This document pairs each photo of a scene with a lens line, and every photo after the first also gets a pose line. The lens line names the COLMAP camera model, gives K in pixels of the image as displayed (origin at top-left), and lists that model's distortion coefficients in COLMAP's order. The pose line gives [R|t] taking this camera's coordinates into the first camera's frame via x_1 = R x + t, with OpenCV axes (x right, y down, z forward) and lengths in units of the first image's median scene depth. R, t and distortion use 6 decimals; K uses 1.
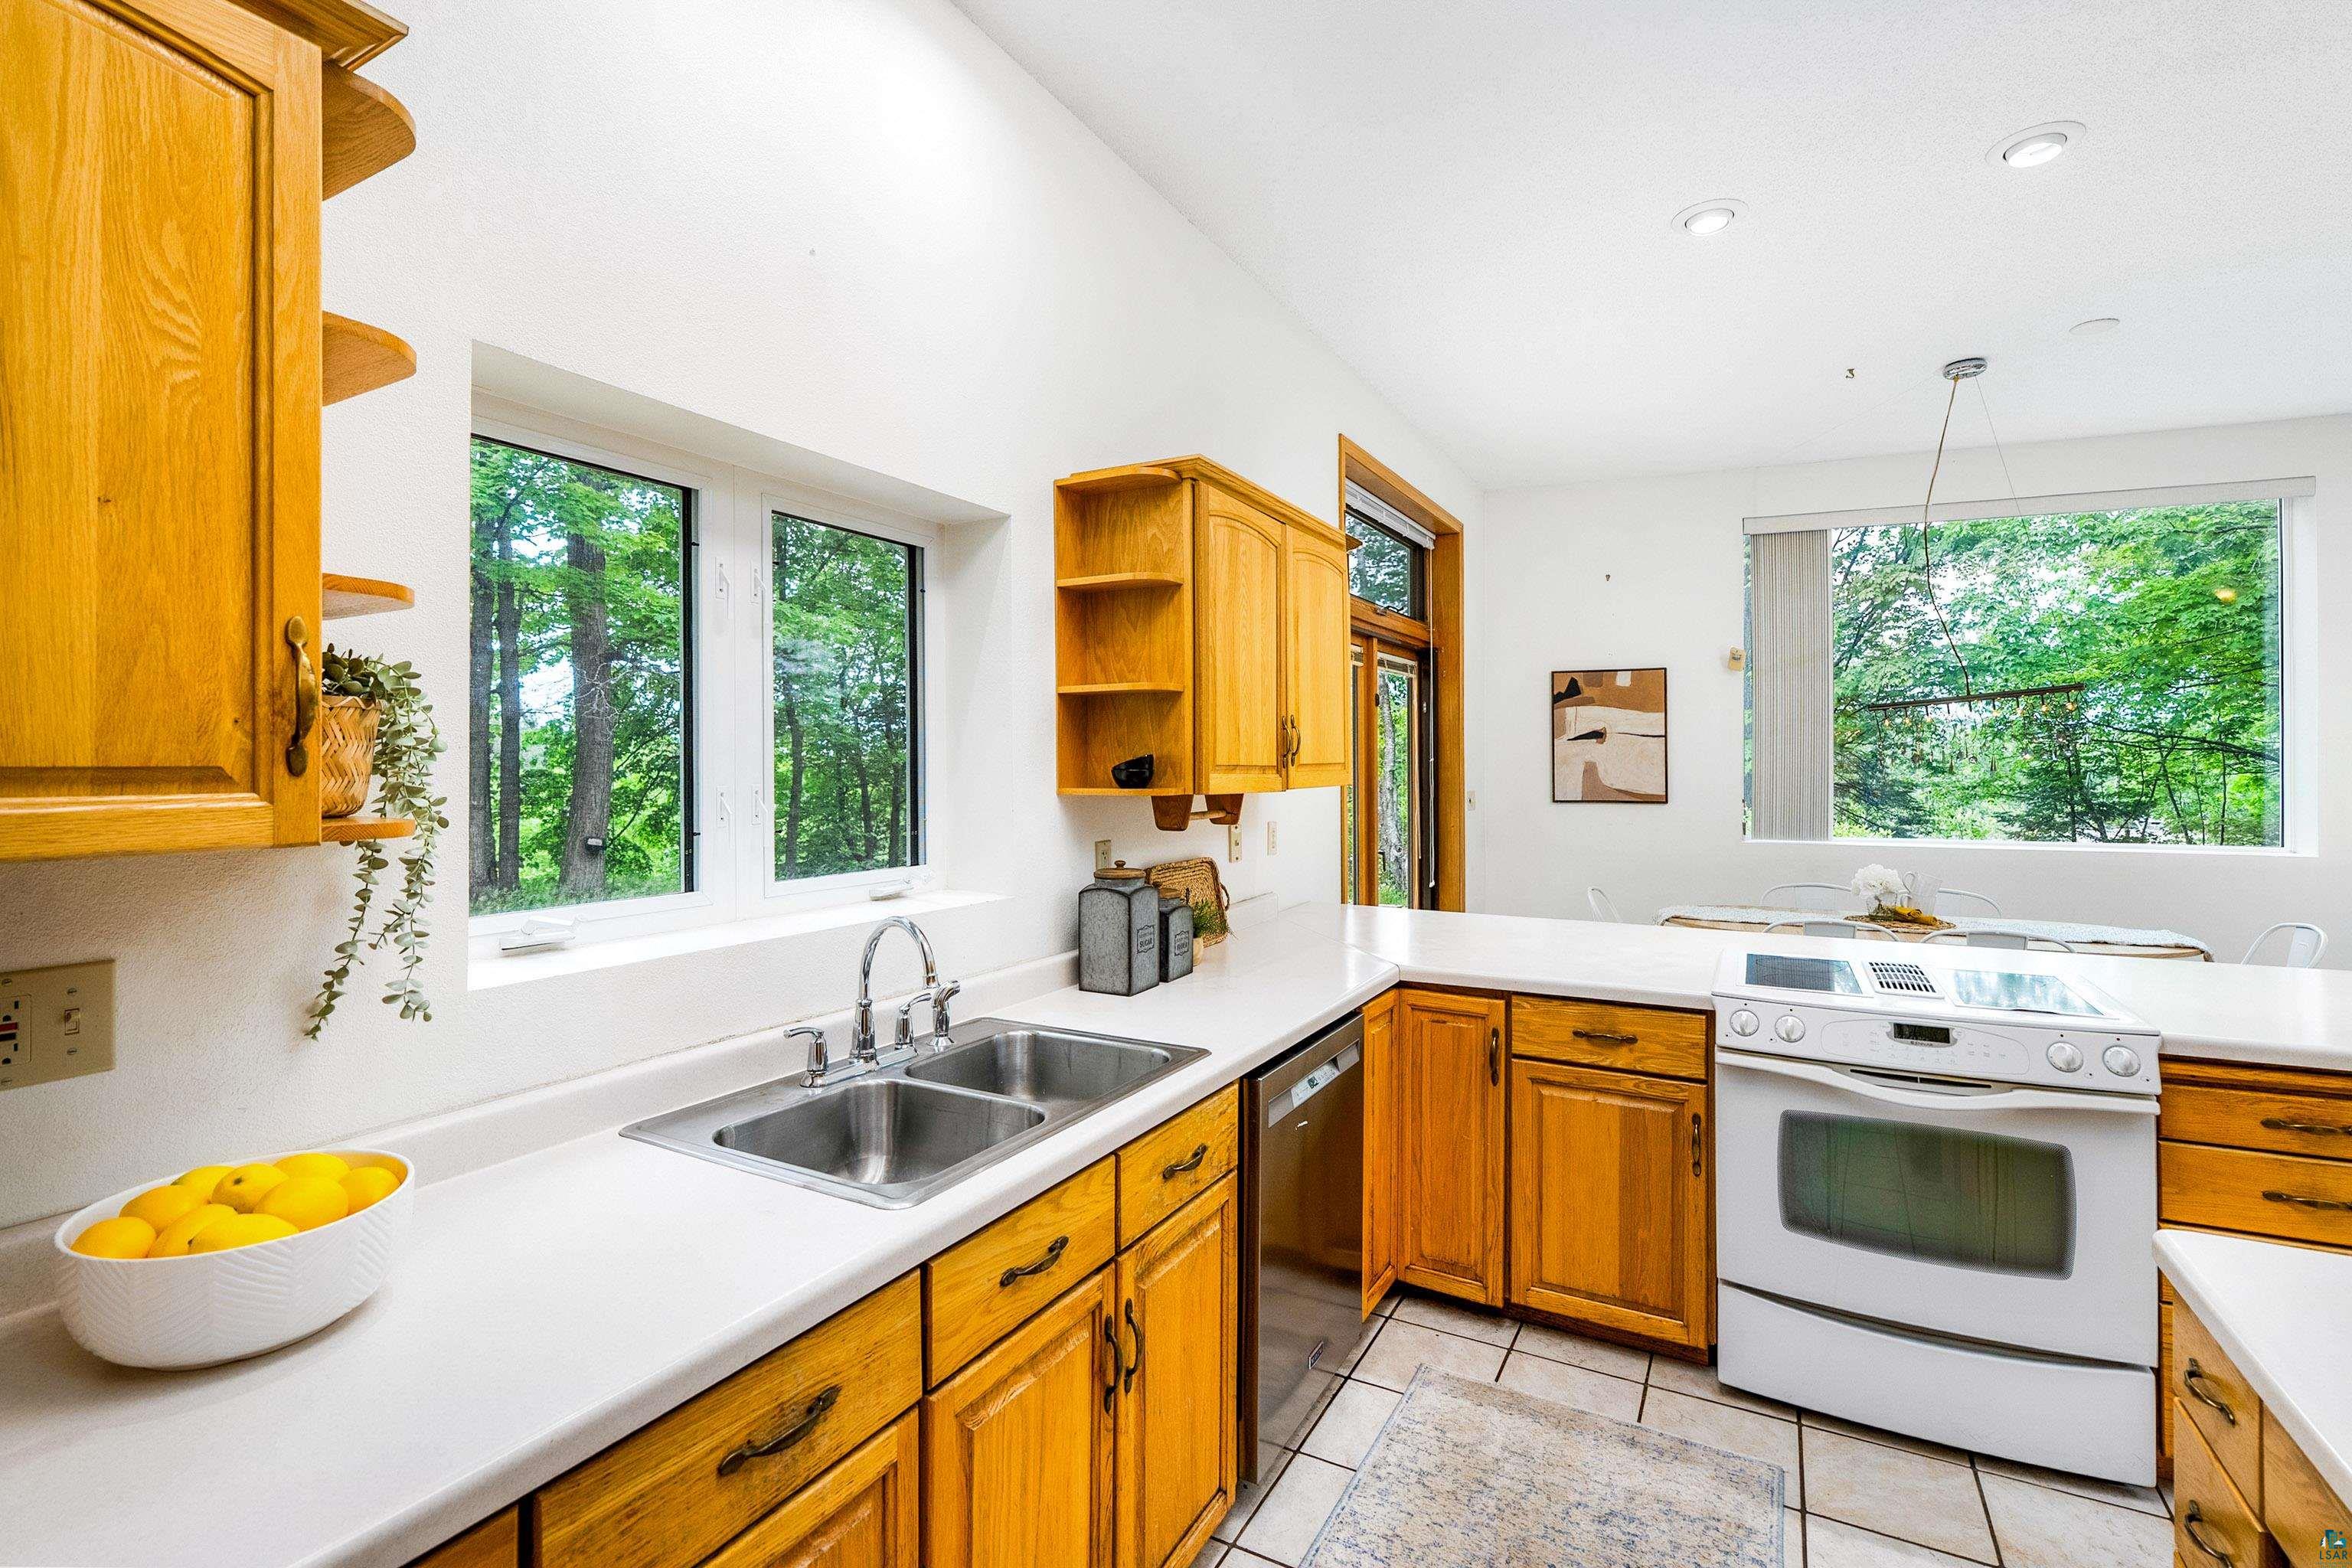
lens RADIAL K [[1075.3, 0, 1176.0], [0, 1075.3, 766.7], [0, 0, 1]] dist [-0.003661, 0.000575]
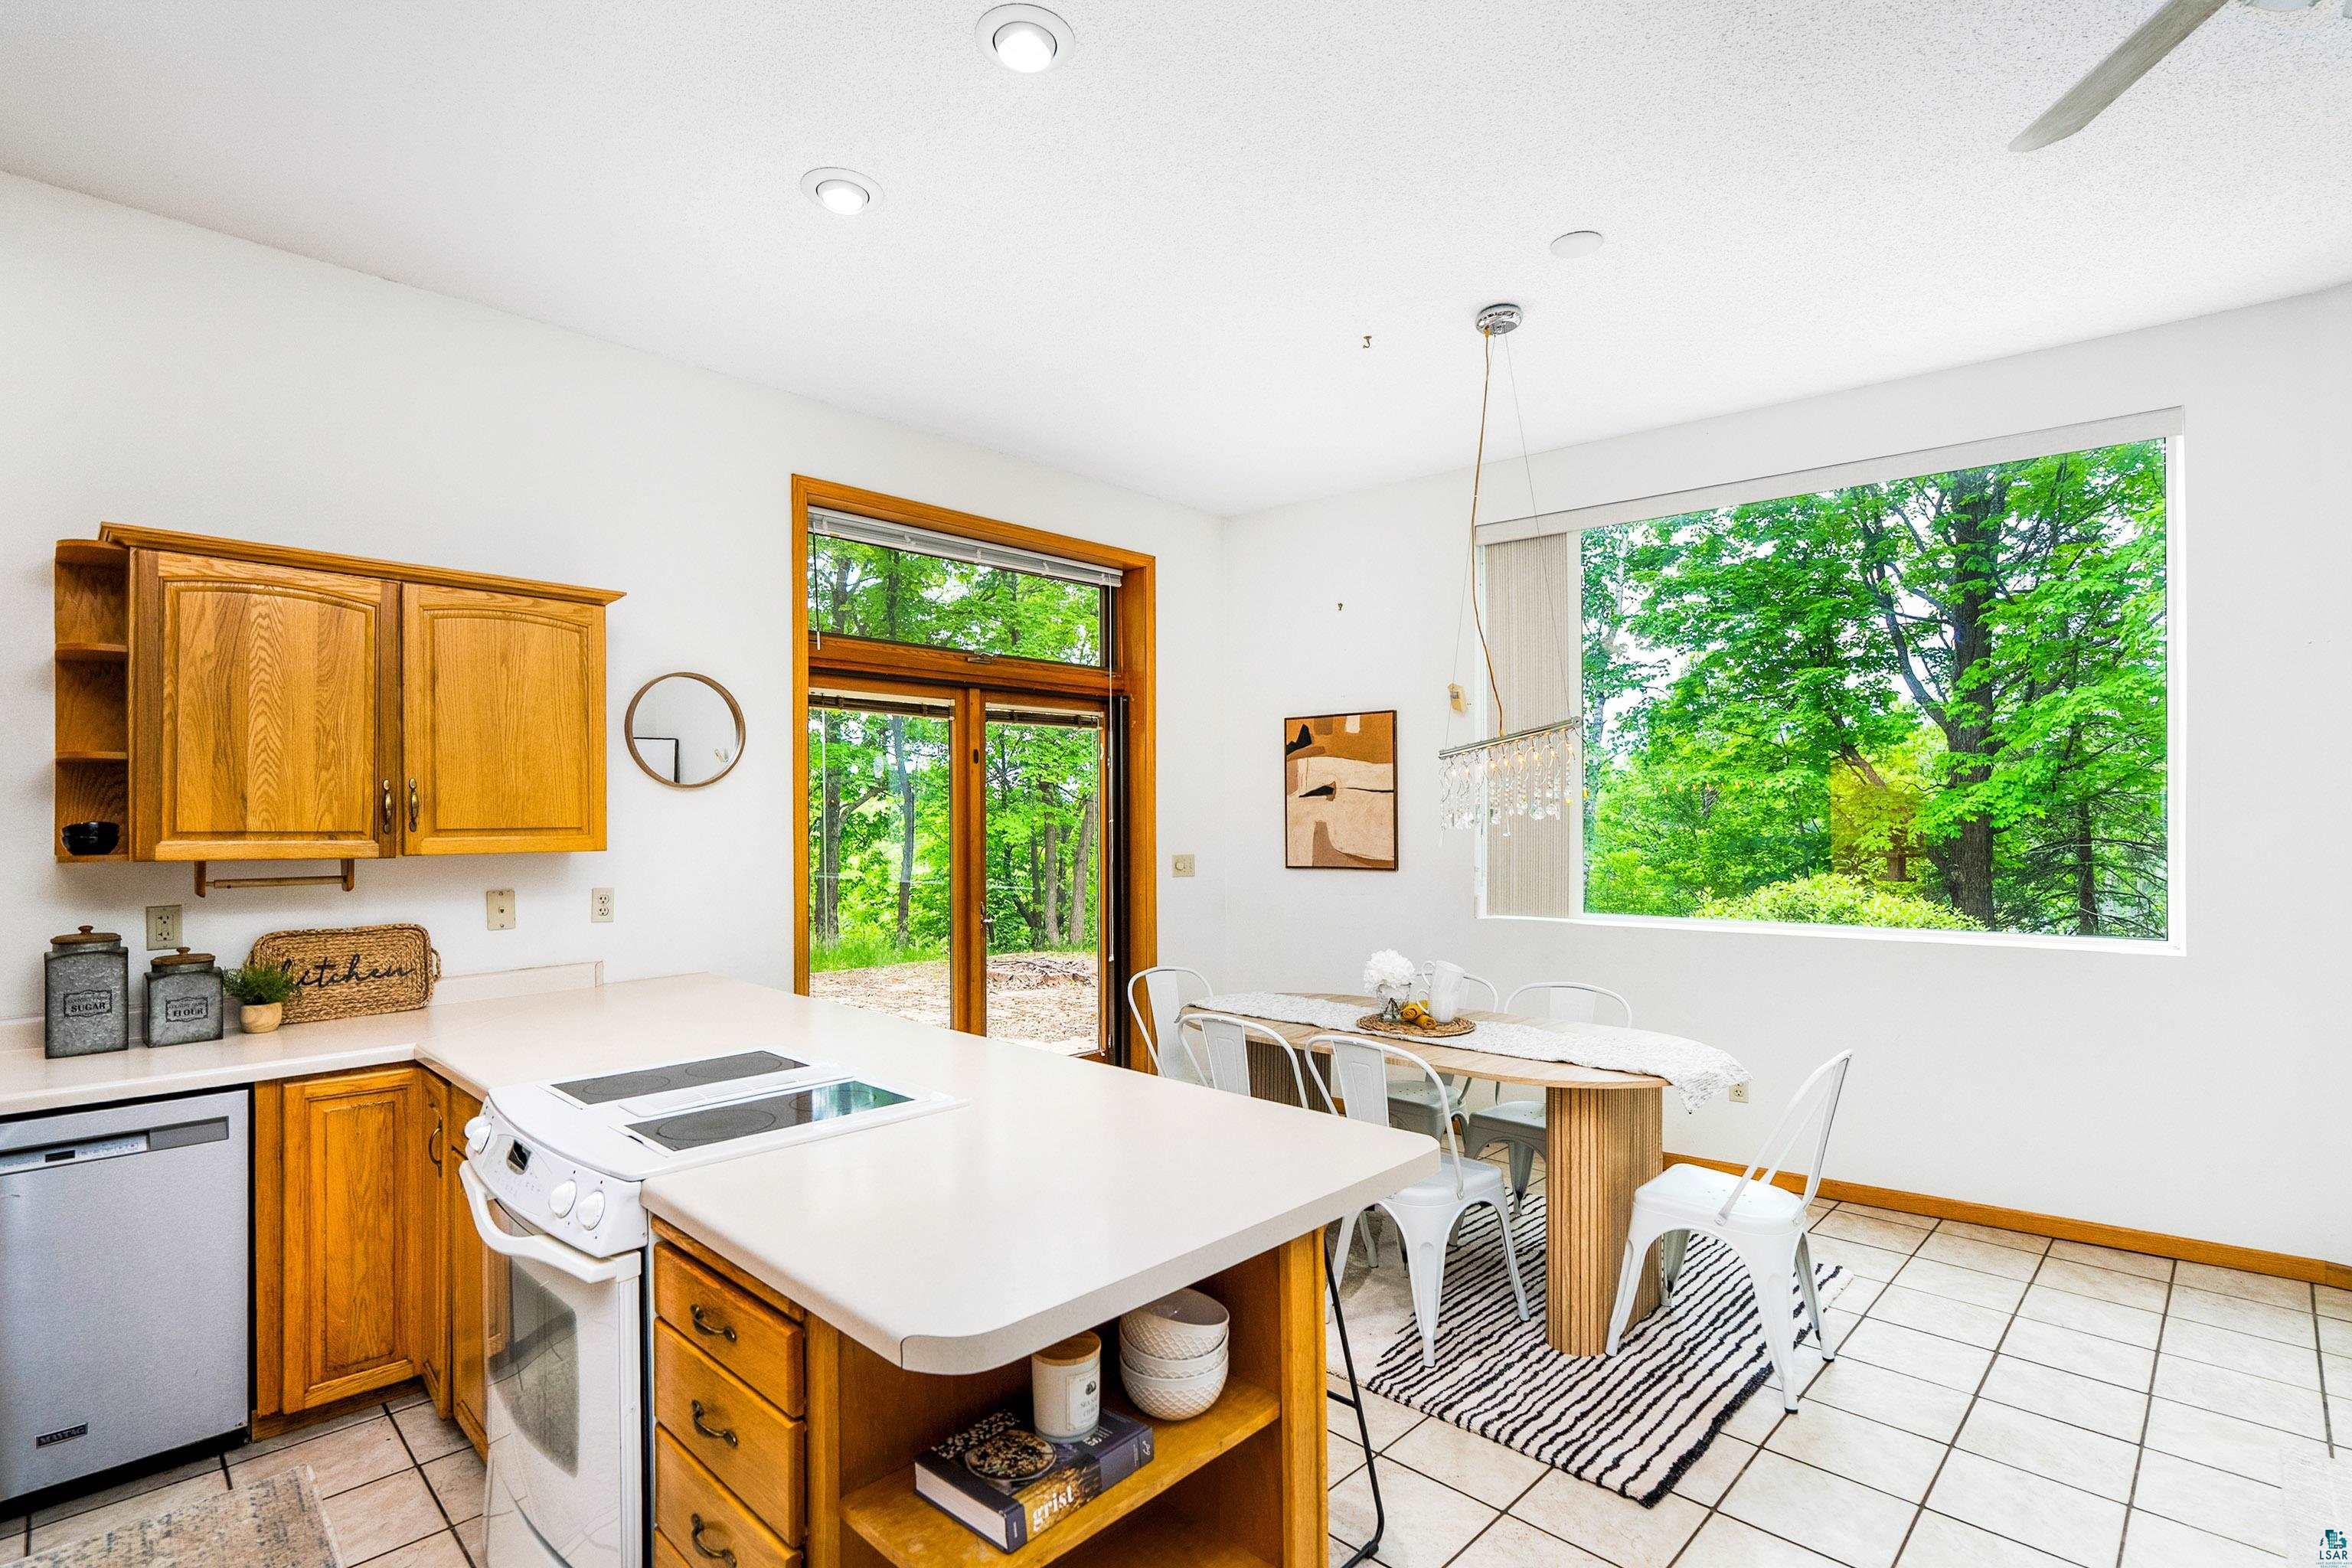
lens RADIAL K [[1075.3, 0, 1161.0], [0, 1075.3, 824.5], [0, 0, 1]] dist [-0.003661, 0.000575]
pose [[0.957080, -0.003522, -0.289803, 0.514207], [0.003334, 0.999994, -0.001143, -0.001747], [0.289805, 0.000128, 0.957086, 0.137888]]
